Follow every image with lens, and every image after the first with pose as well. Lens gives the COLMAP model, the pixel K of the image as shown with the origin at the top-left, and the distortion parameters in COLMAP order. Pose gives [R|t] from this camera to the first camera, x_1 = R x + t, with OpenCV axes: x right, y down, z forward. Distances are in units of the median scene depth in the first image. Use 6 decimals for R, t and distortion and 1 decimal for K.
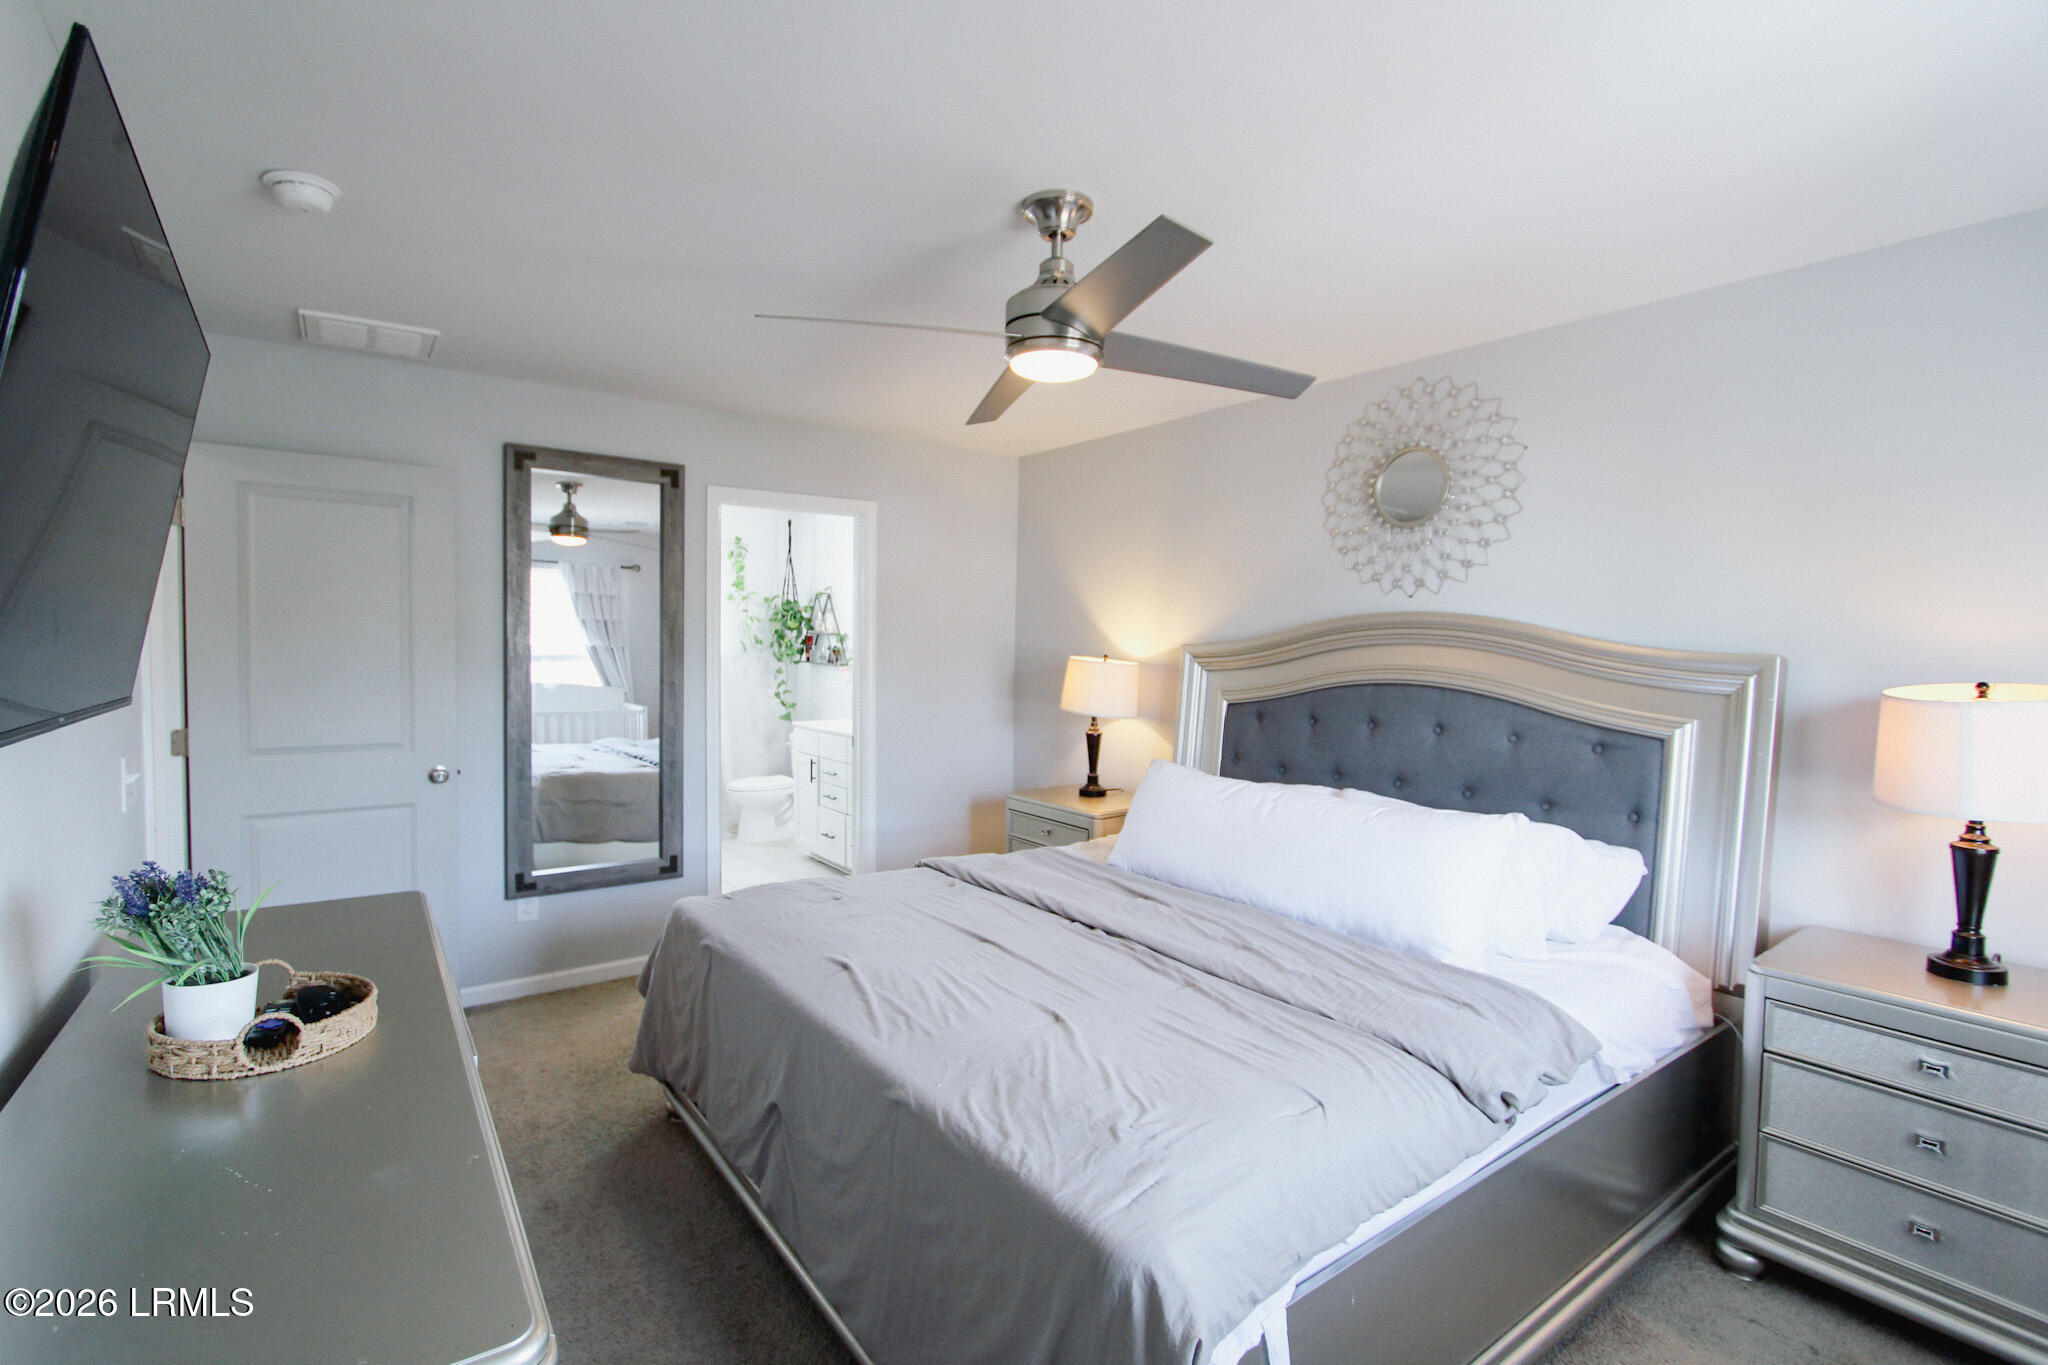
lens RADIAL K [[931.7, 0, 1024.0], [0, 931.7, 682.5], [0, 0, 1]] dist [-0.000325, -0.000049]
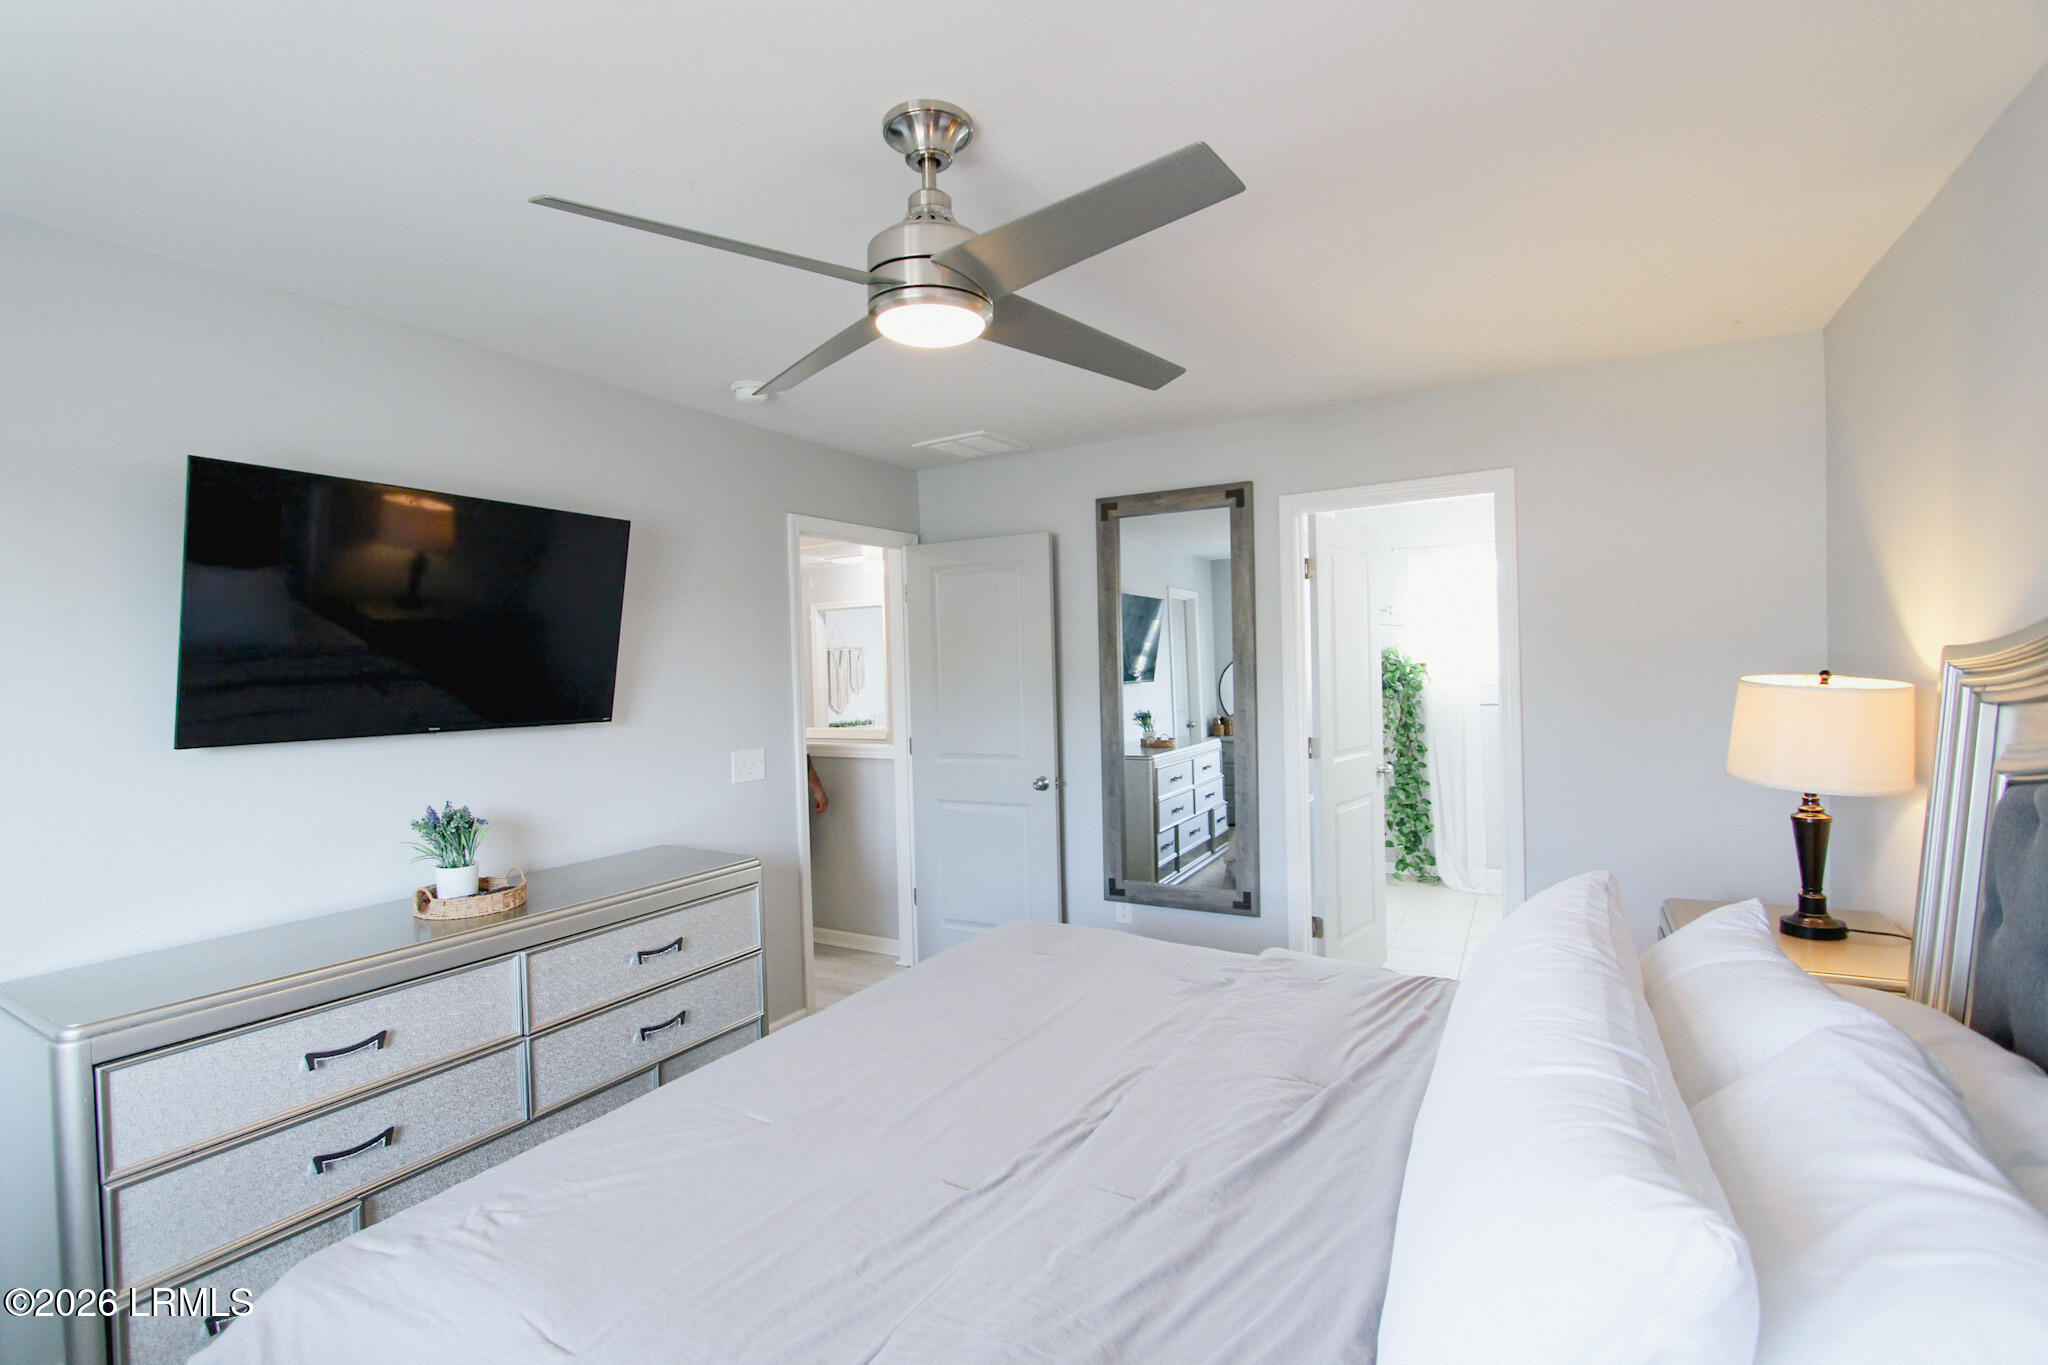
lens RADIAL K [[956.0, 0, 1022.2], [0, 956.0, 705.5], [0, 0, 1]] dist [-0.000329, -0.000025]
pose [[0.411501, 0.011332, -0.911339, 0.430363], [-0.011319, 0.999909, 0.007323, -0.010385], [0.911339, 0.007302, 0.411592, 0.395711]]
